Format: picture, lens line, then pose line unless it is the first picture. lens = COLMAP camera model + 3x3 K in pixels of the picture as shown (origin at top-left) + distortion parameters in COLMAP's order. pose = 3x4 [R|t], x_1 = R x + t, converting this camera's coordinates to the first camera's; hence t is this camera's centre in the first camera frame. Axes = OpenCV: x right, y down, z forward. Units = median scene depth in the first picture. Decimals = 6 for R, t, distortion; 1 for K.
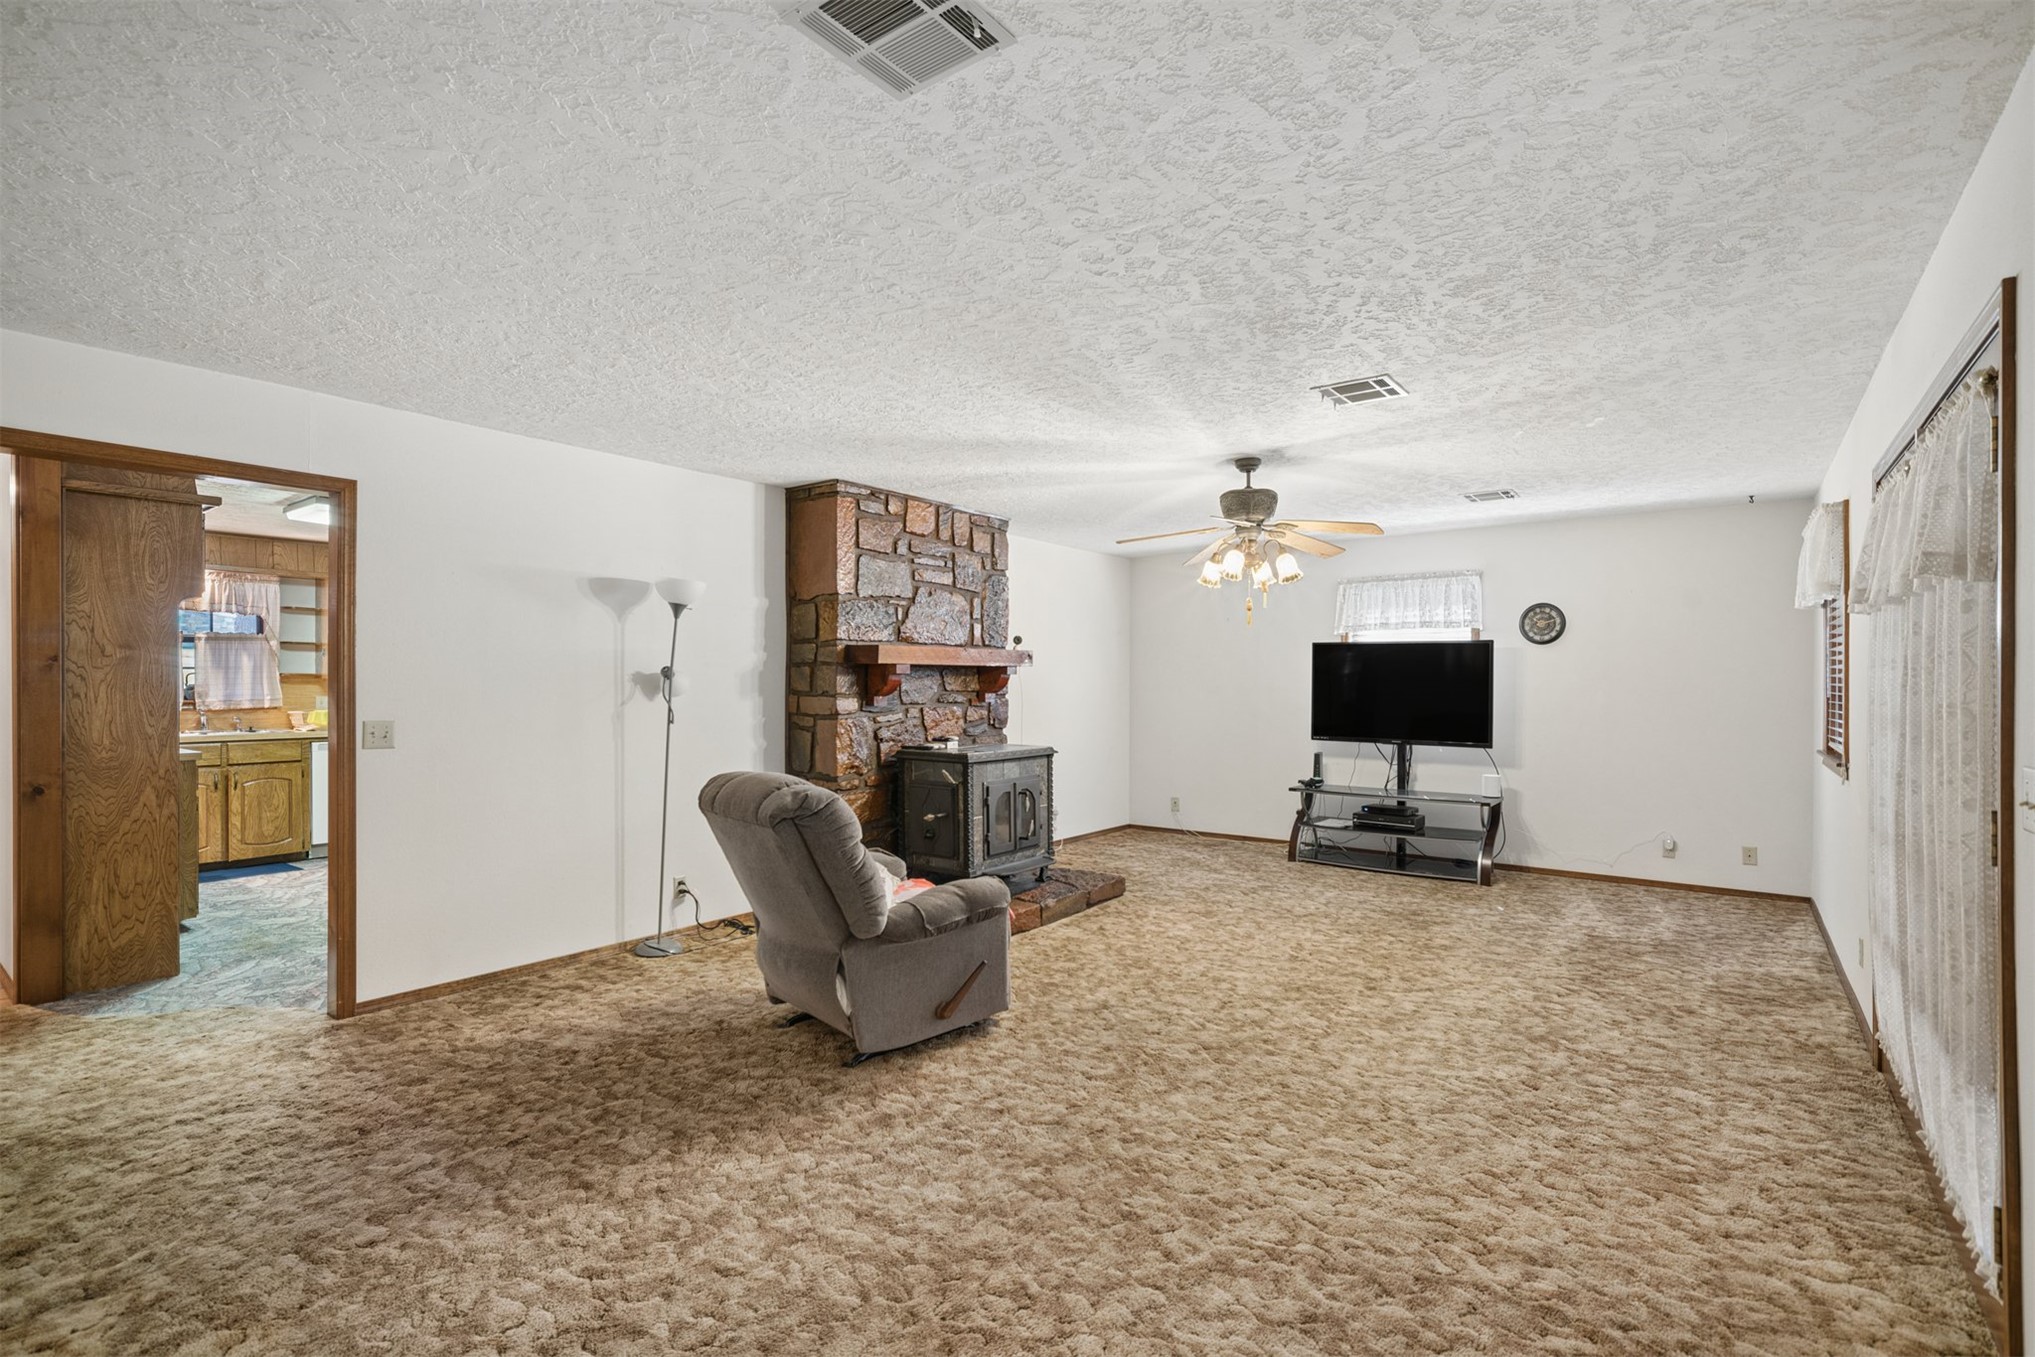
lens RADIAL K [[929.2, 0, 1039.2], [0, 929.2, 680.5], [0, 0, 1]] dist [-0.011804, 0.008303]
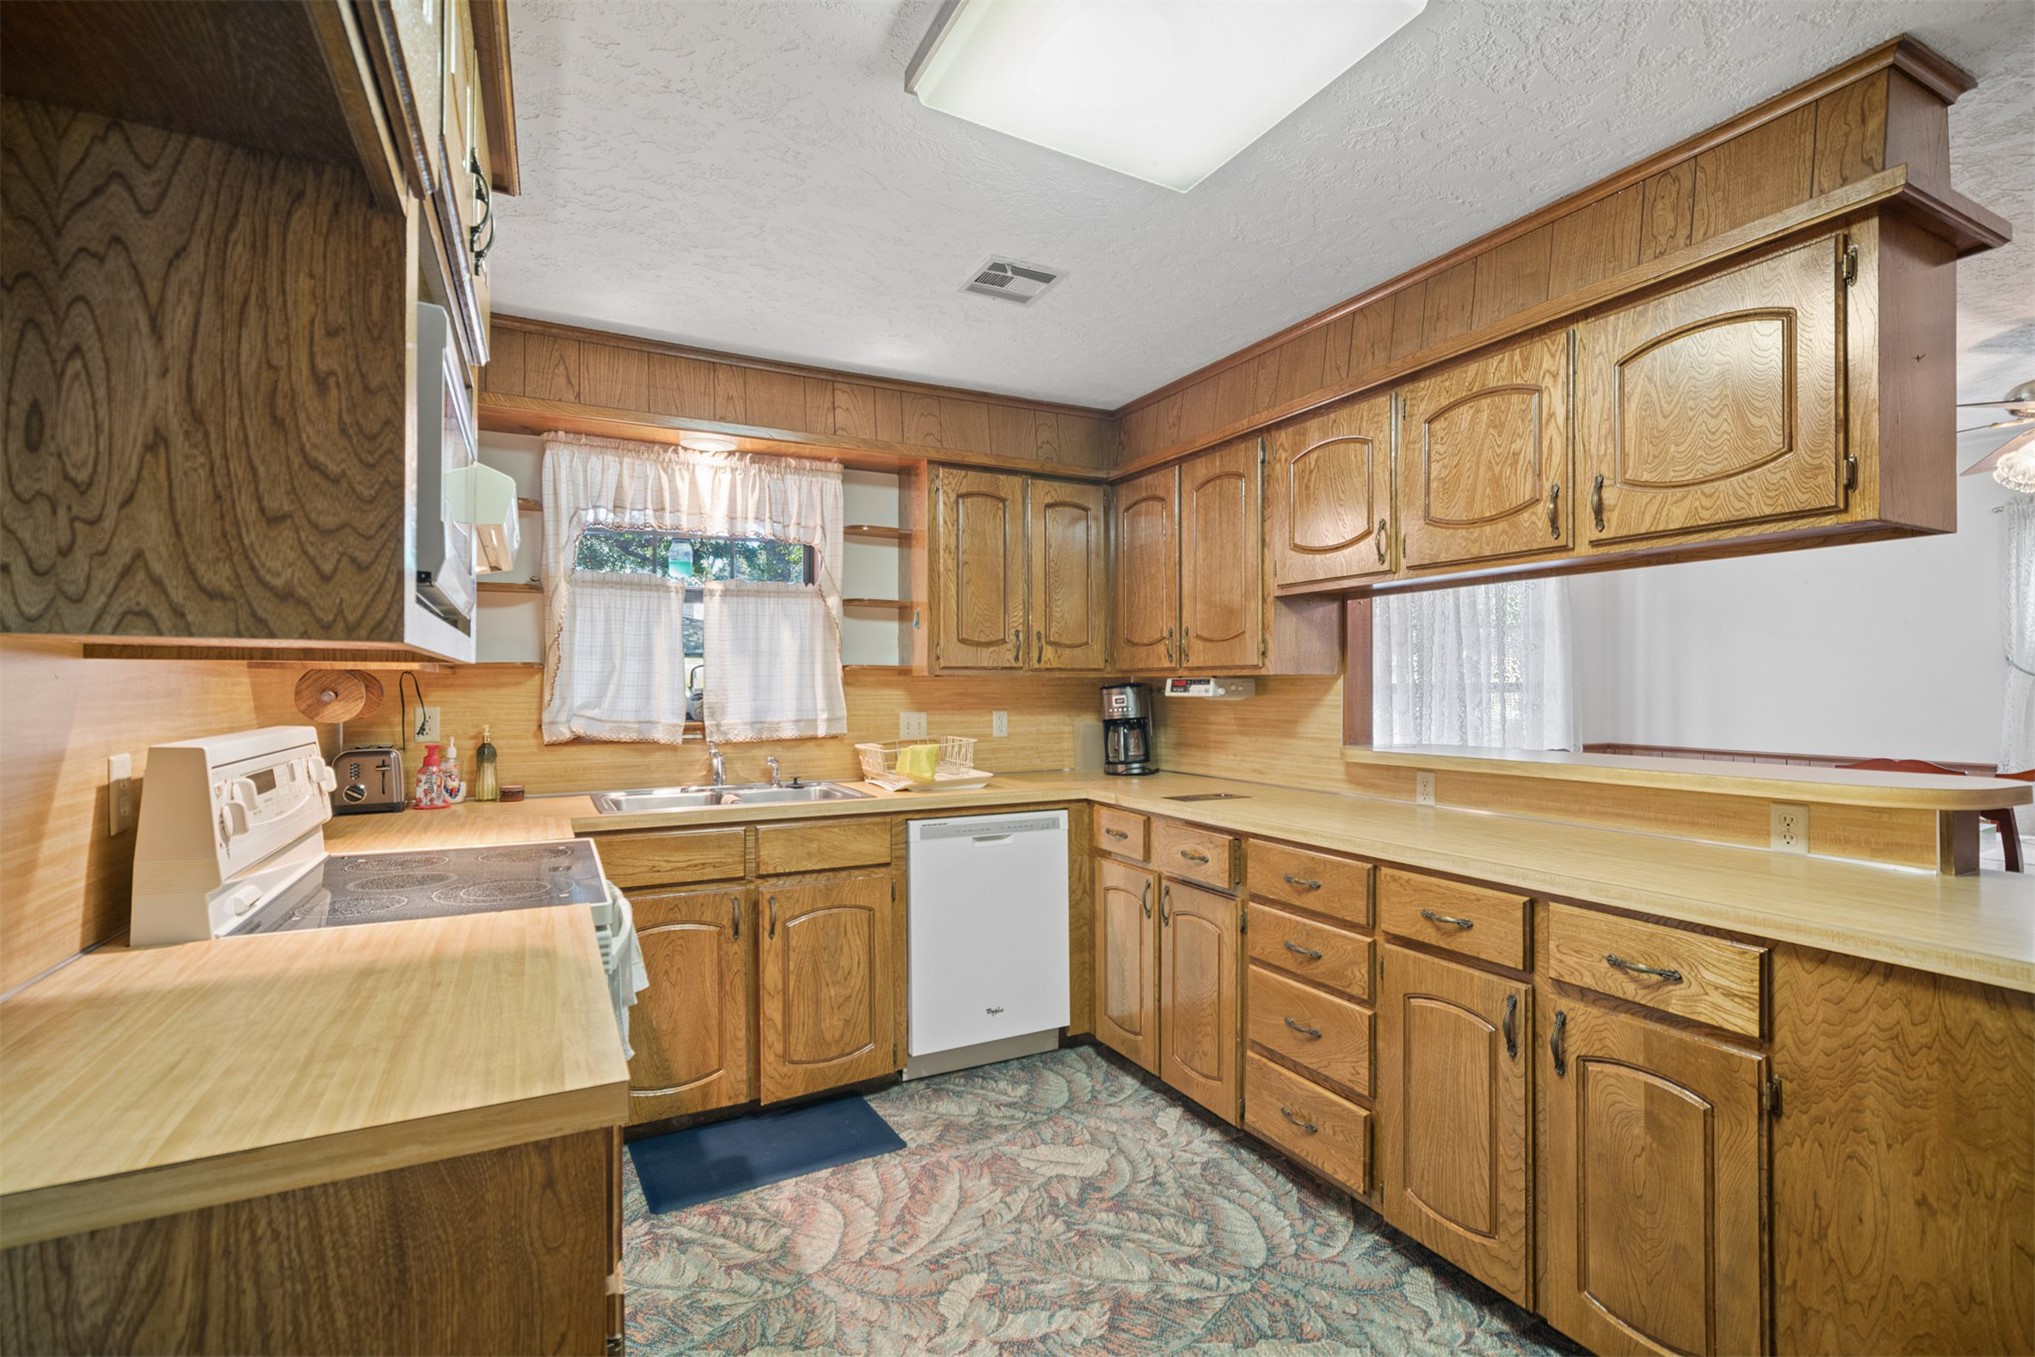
lens RADIAL K [[929.2, 0, 1039.1], [0, 929.2, 686.8], [0, 0, 1]] dist [-0.011804, 0.008303]
pose [[0.908499, 0.001941, -0.417882, -0.549595], [0.001243, 0.999972, 0.007348, 0.000088], [0.417884, -0.007195, 0.908472, 0.630985]]
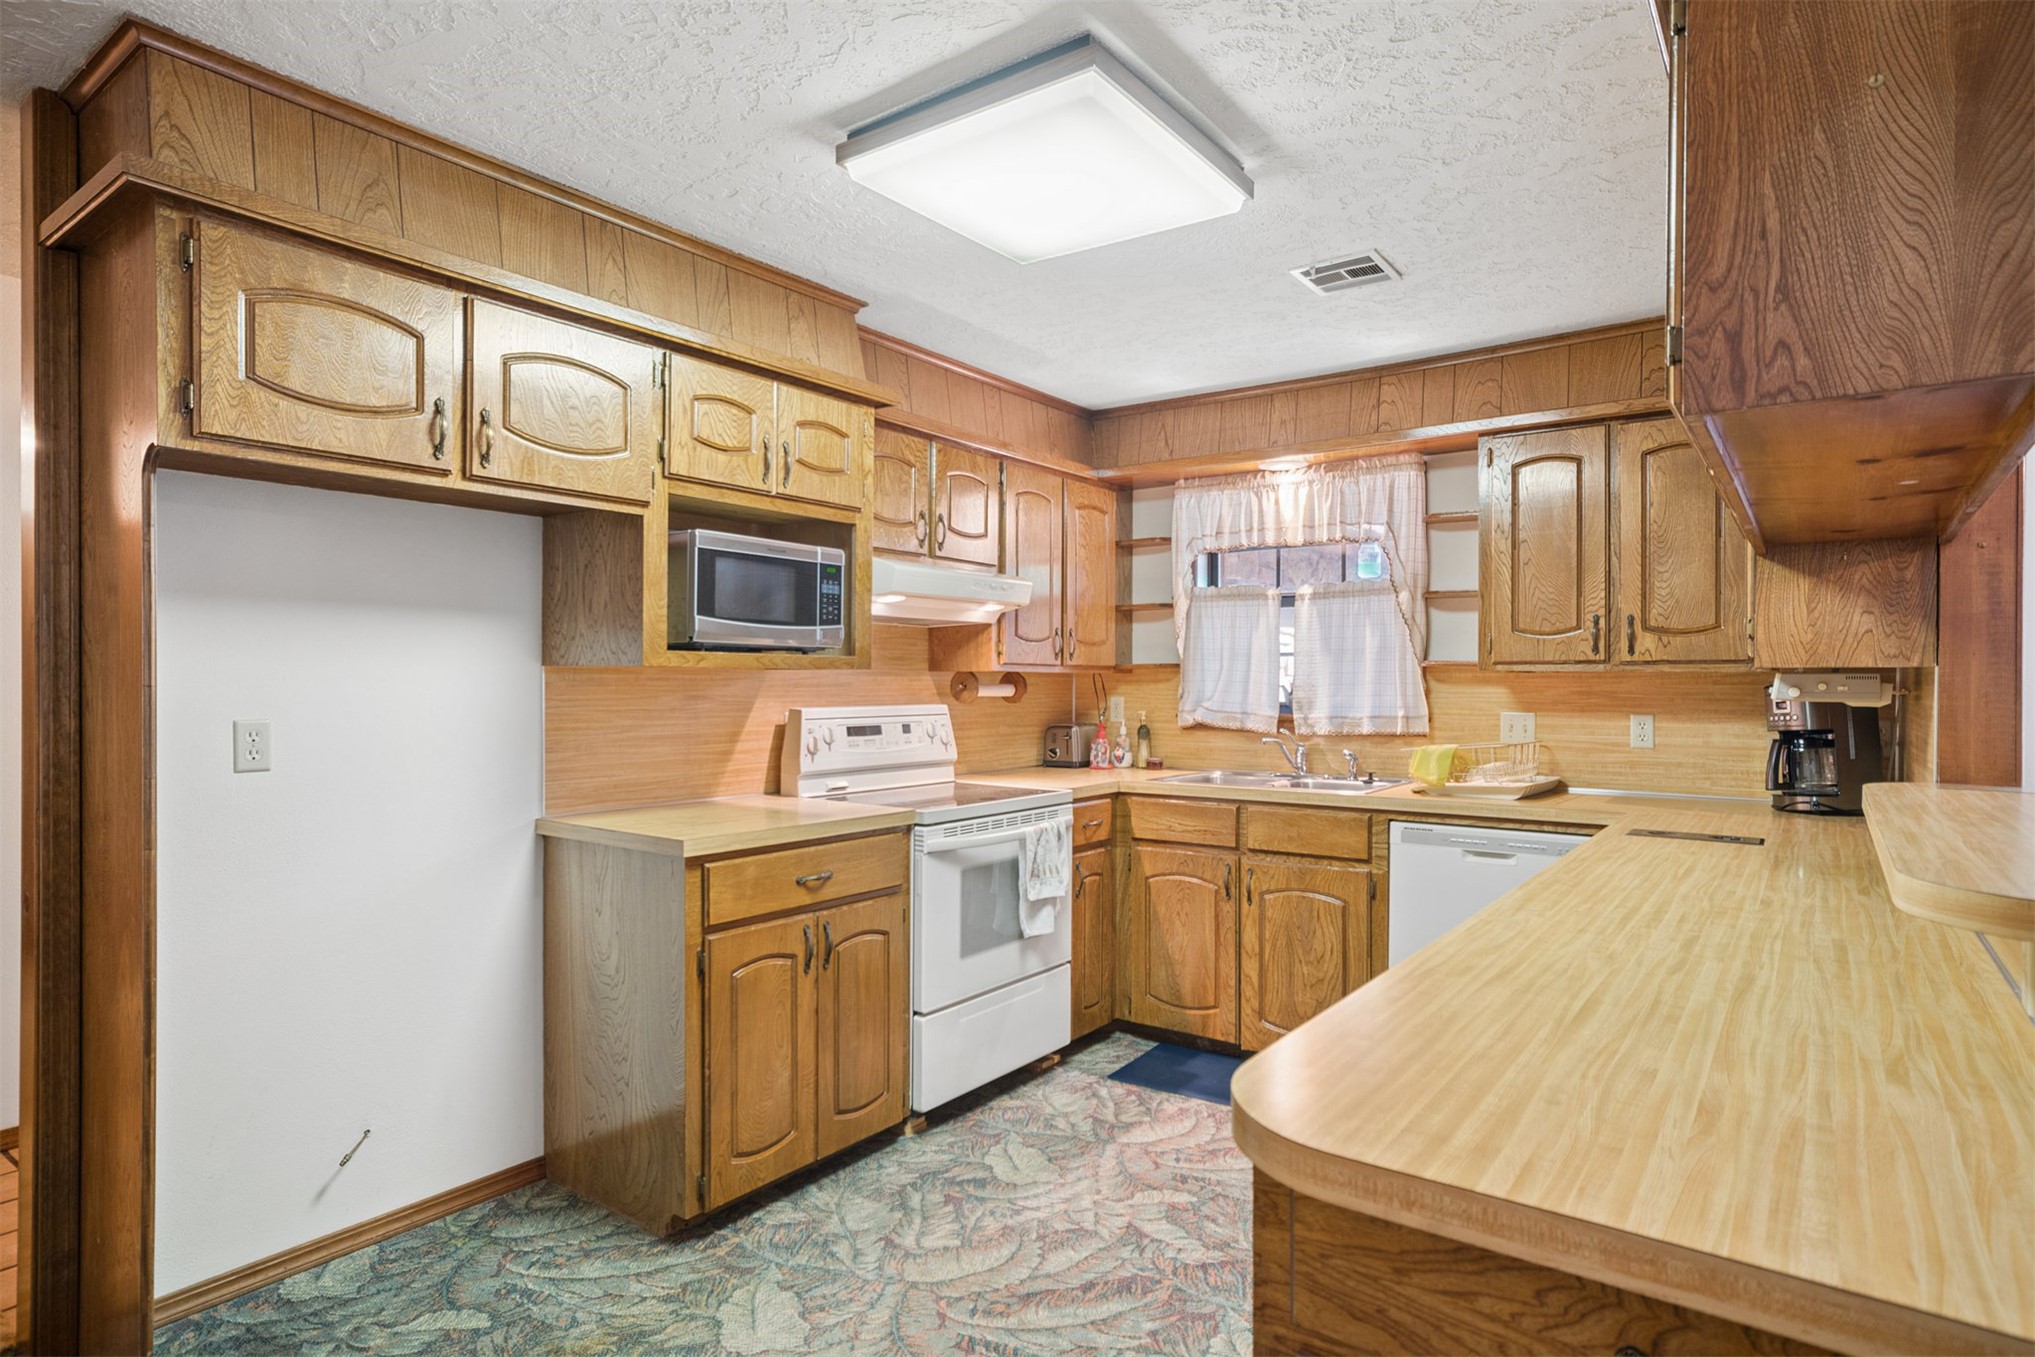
lens RADIAL K [[1112.3, 0, 1028.4], [0, 1112.3, 687.6], [0, 0, 1]] dist [-0.005541, 0.010990]
pose [[0.021902, 0.008065, -0.999728, -0.279401], [0.003537, 0.999961, 0.008145, 0.000311], [0.999754, -0.003715, 0.021872, 0.827732]]
